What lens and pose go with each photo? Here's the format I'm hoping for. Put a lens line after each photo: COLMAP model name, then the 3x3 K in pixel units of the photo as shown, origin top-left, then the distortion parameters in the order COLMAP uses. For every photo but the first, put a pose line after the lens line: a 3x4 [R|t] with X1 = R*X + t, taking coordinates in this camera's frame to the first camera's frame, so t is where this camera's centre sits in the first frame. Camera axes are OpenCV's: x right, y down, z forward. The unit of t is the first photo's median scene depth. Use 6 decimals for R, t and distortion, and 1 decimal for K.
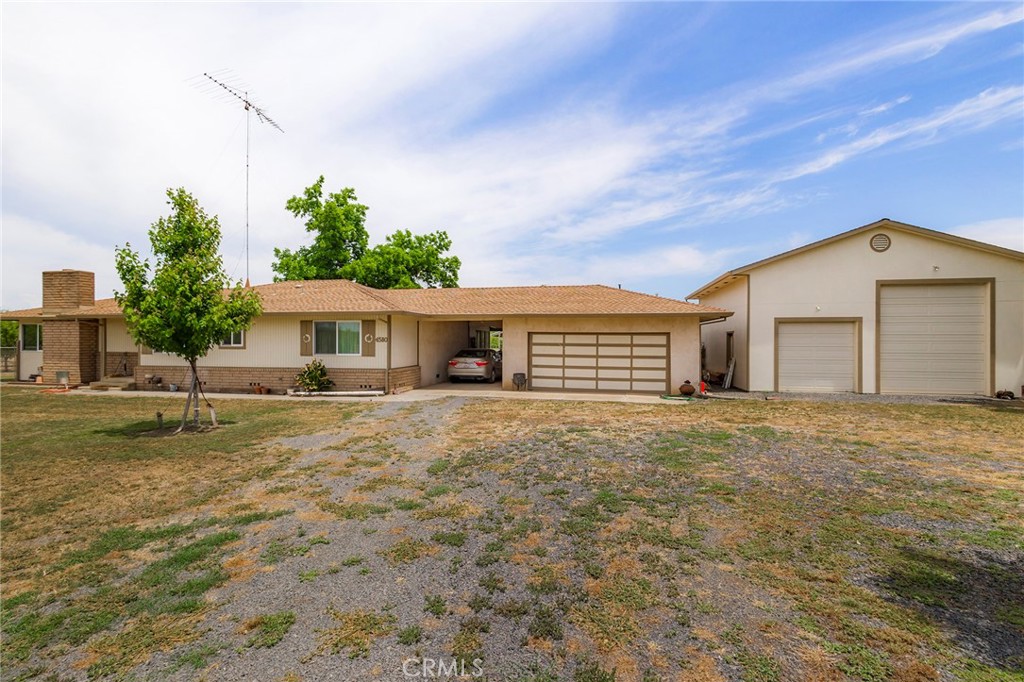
lens RADIAL K [[441.4, 0, 513.5], [0, 441.4, 340.2], [0, 0, 1]] dist [-0.002080, -0.000235]
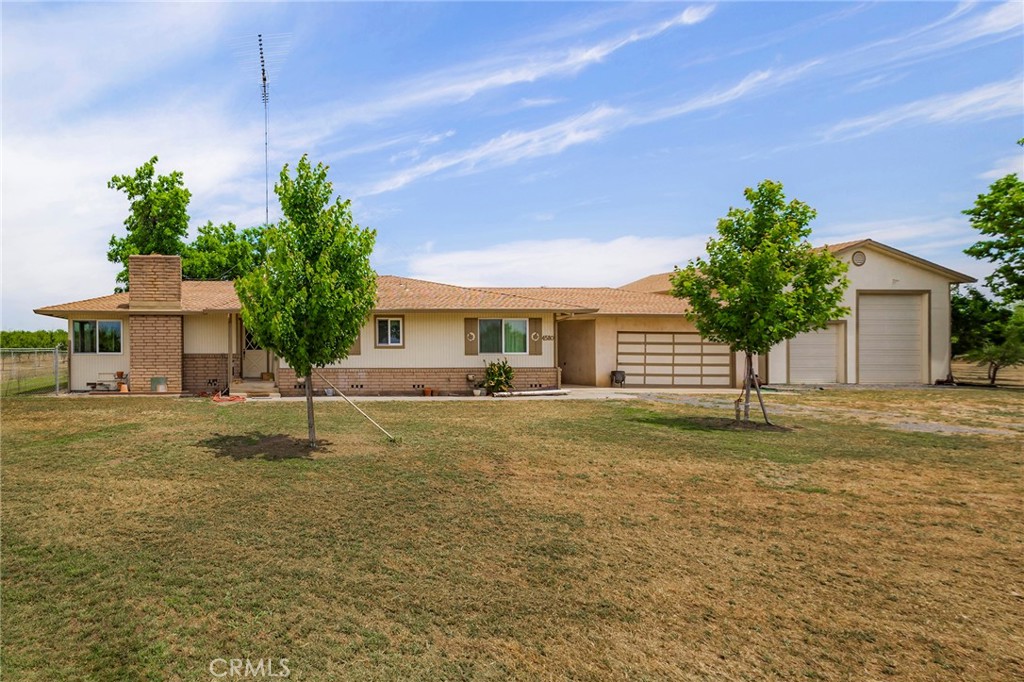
lens RADIAL K [[441.4, 0, 510.9], [0, 441.4, 342.9], [0, 0, 1]] dist [-0.002080, -0.000235]
pose [[0.975640, -0.003405, 0.219353, -0.443439], [0.002671, 0.999990, 0.003643, 0.004150], [-0.219363, -0.002969, 0.975639, 0.036539]]
